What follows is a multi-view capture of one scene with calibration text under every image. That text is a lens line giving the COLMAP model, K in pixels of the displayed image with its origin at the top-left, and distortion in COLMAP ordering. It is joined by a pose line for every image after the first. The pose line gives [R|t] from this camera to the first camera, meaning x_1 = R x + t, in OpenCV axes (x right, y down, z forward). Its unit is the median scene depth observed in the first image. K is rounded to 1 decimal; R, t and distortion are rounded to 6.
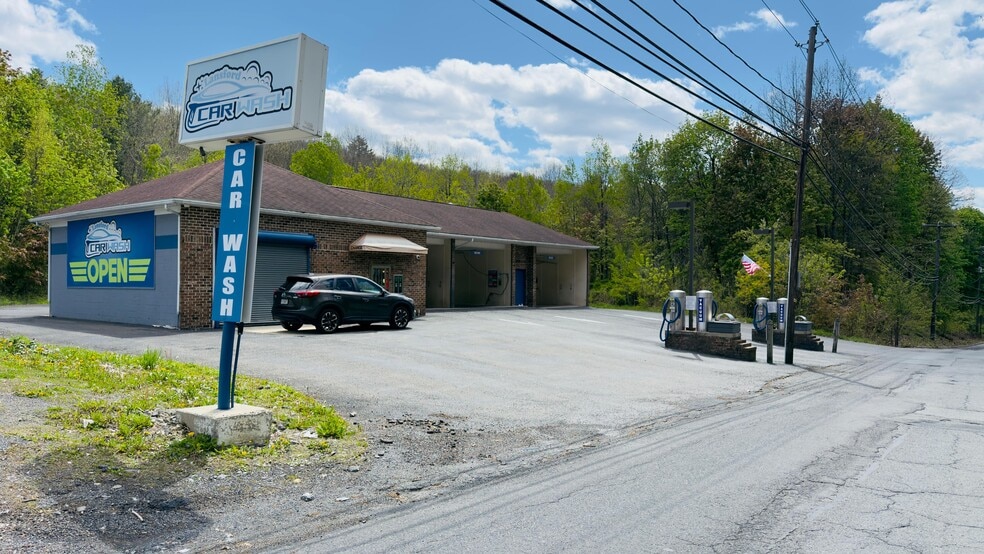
lens RADIAL K [[684.1, 0, 490.8], [0, 684.1, 287.1], [0, 0, 1]] dist [0.117333, -0.193130]
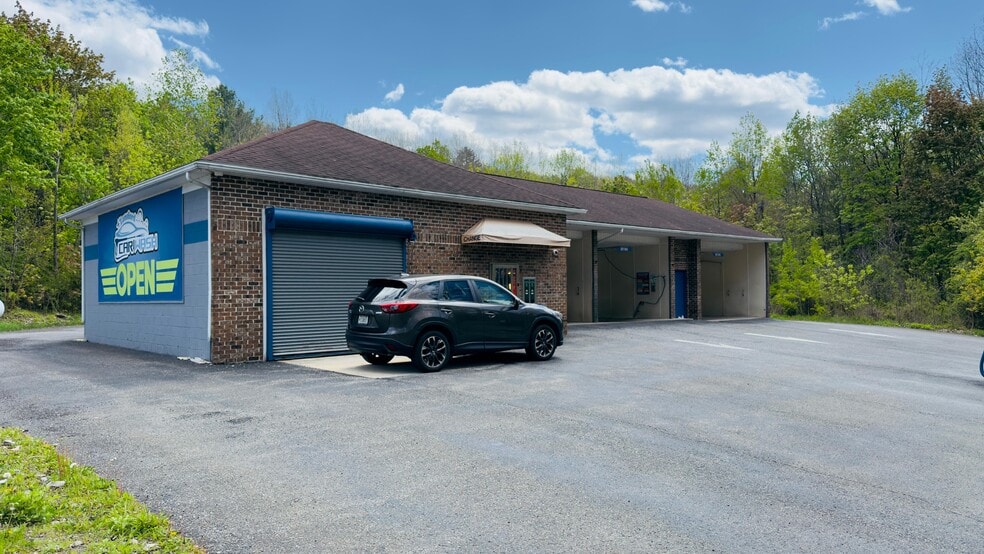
lens RADIAL K [[684.1, 0, 490.8], [0, 684.1, 287.1], [0, 0, 1]] dist [0.117333, -0.193130]
pose [[0.987953, -0.018815, -0.153607, -0.074370], [0.016457, 0.999727, -0.016605, 0.003144], [0.153878, 0.013877, 0.987992, 0.335340]]
